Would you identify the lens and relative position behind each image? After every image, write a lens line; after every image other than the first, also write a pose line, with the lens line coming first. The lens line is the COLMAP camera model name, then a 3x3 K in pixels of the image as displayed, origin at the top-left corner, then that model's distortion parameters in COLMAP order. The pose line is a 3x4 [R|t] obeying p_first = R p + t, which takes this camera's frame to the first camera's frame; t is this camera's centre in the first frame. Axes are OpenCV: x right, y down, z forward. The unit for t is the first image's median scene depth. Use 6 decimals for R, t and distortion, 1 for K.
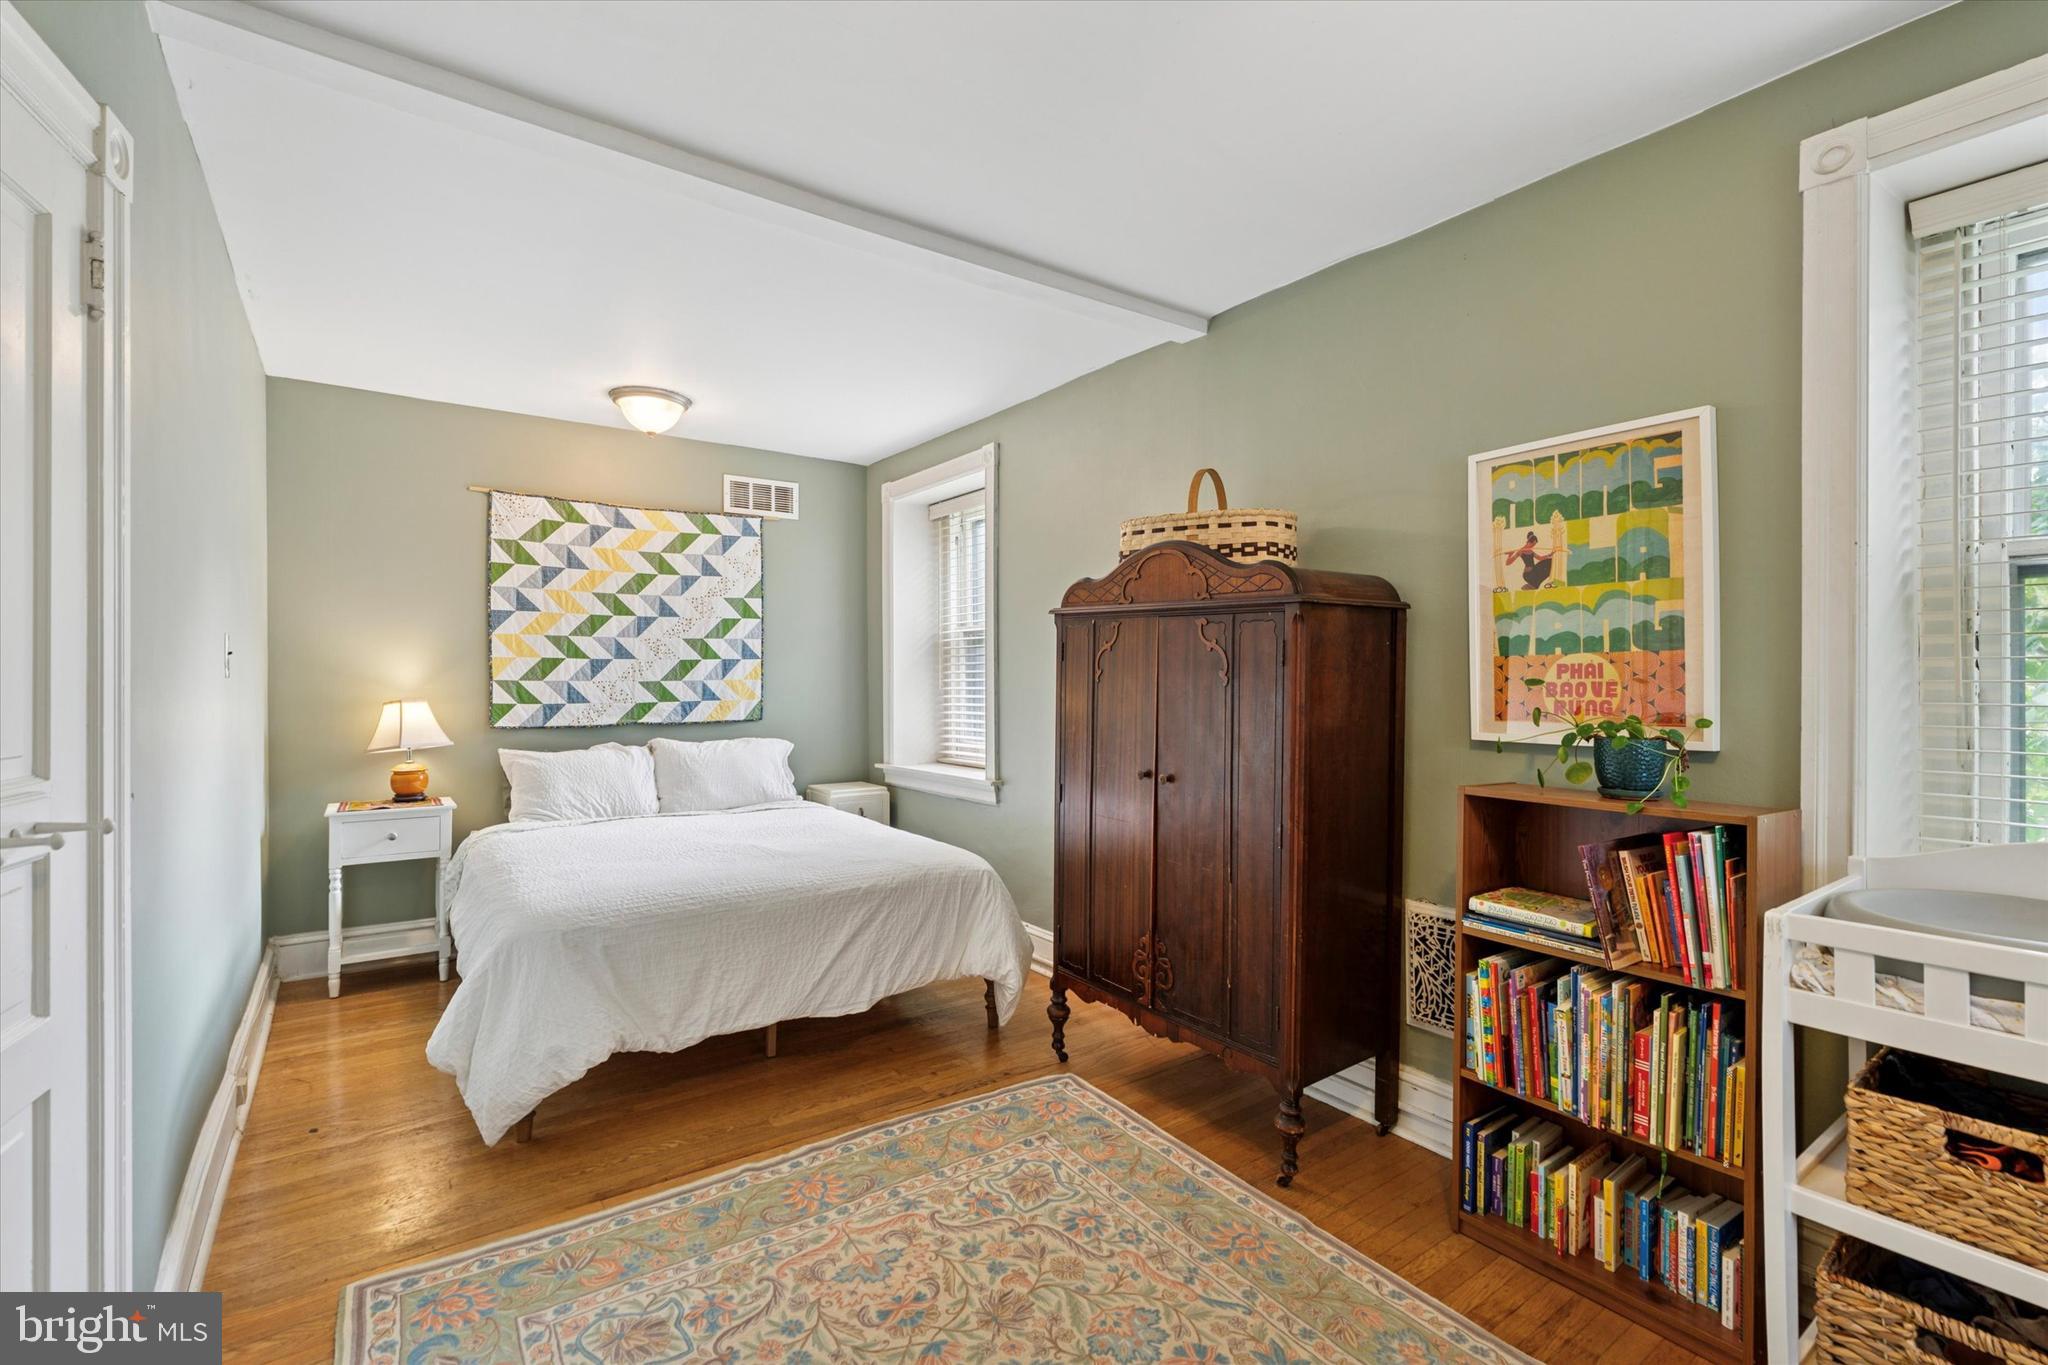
lens RADIAL K [[928.8, 0, 1027.8], [0, 928.8, 669.4], [0, 0, 1]] dist [0.001738, -0.000198]
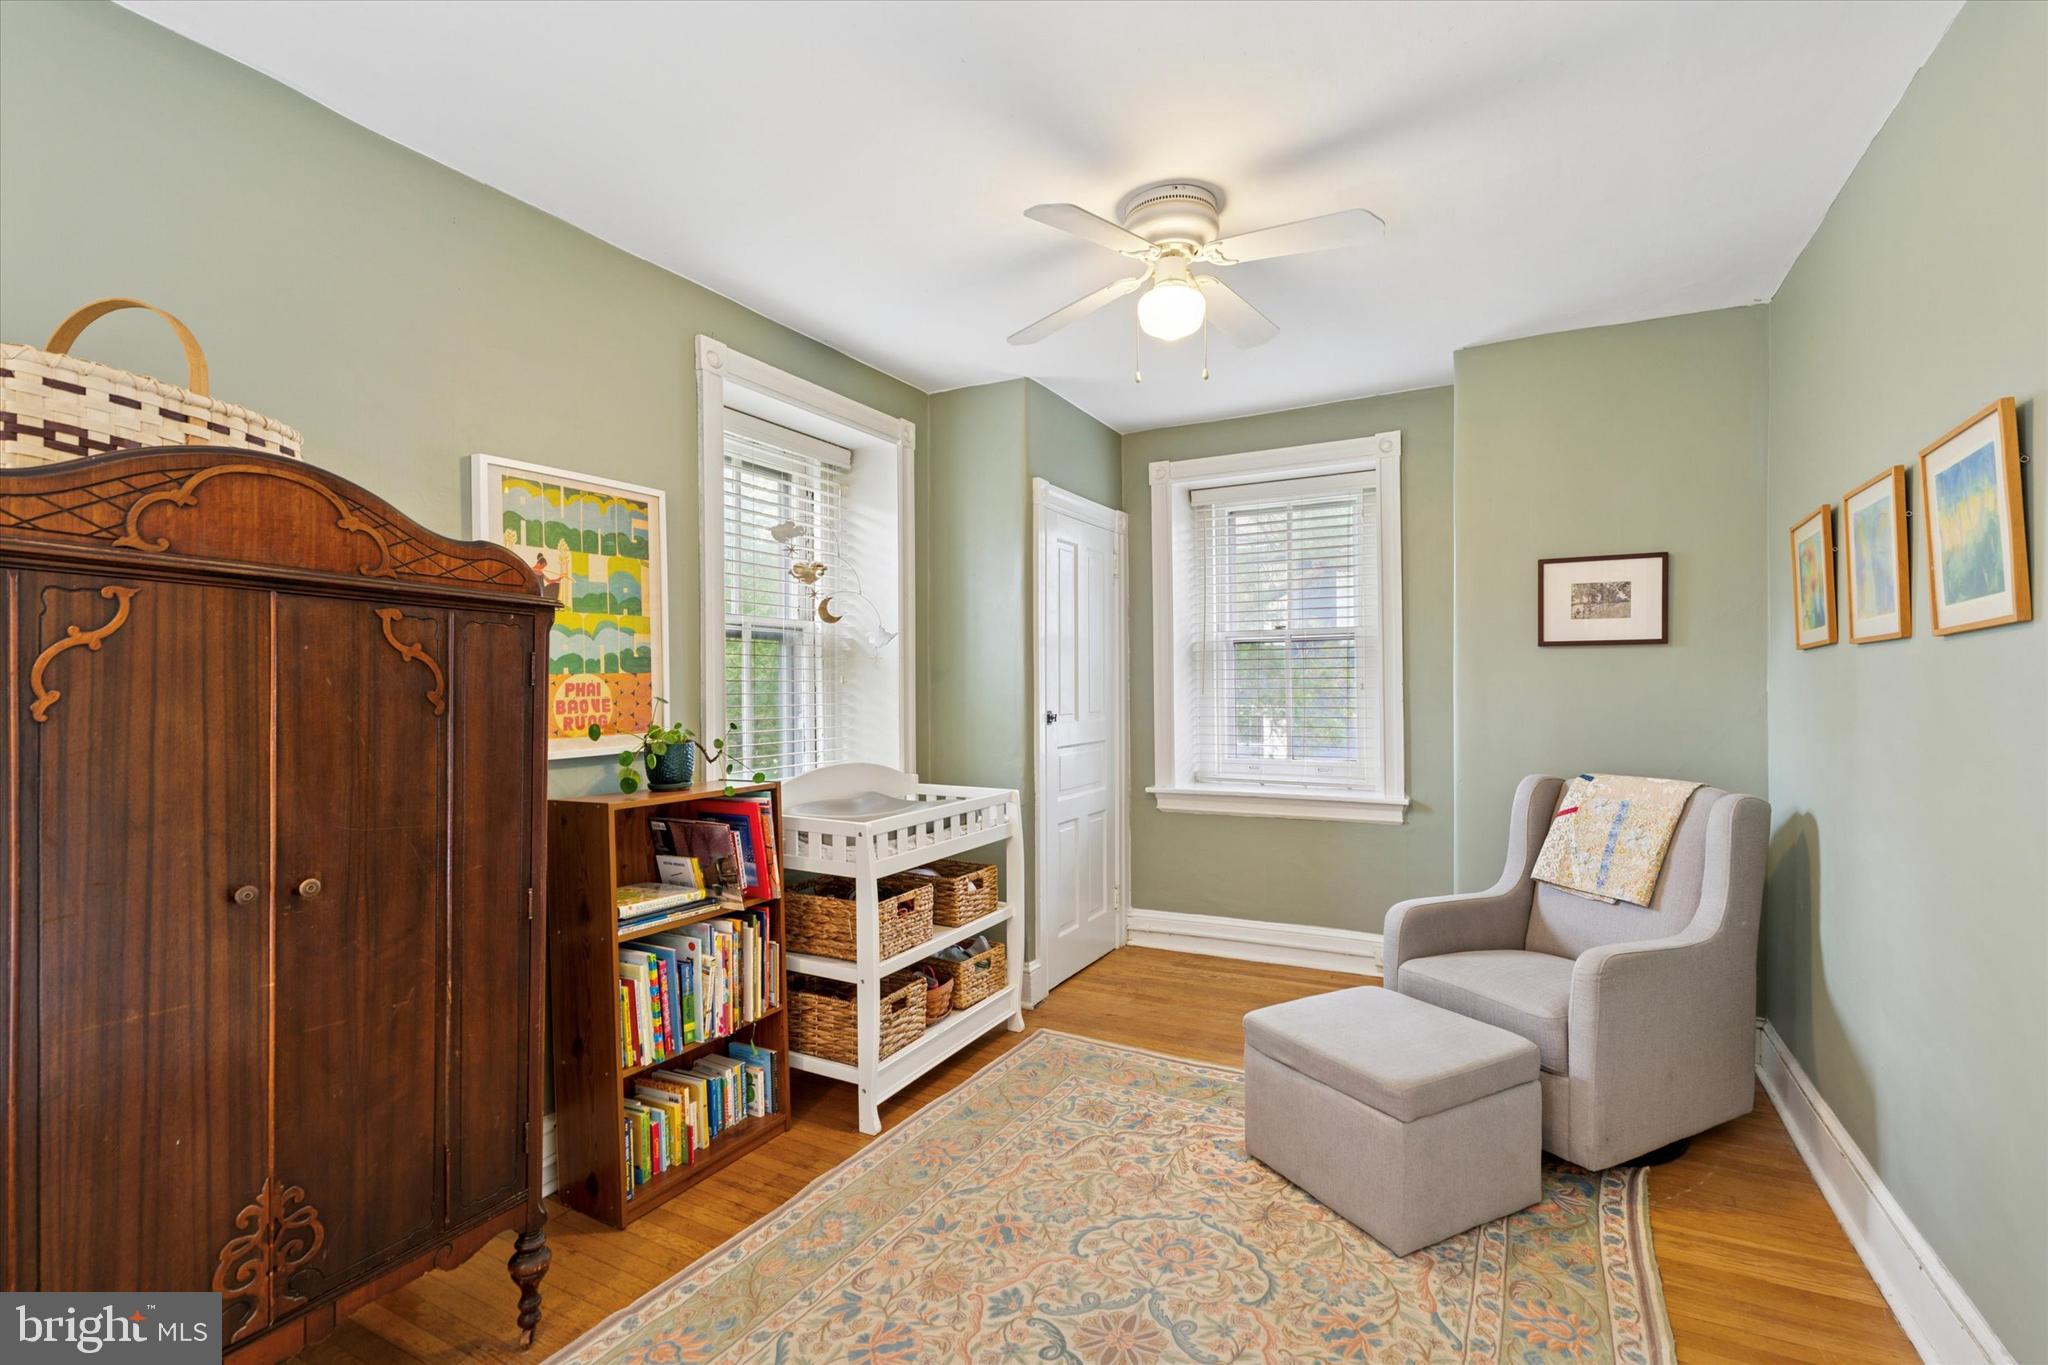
lens RADIAL K [[928.8, 0, 1026.7], [0, 928.8, 698.2], [0, 0, 1]] dist [0.001738, -0.000198]
pose [[-0.443057, -0.017062, 0.896331, -0.655491], [-0.006195, 0.999853, 0.015971, -0.009341], [-0.896472, 0.001524, -0.443098, 1.043140]]
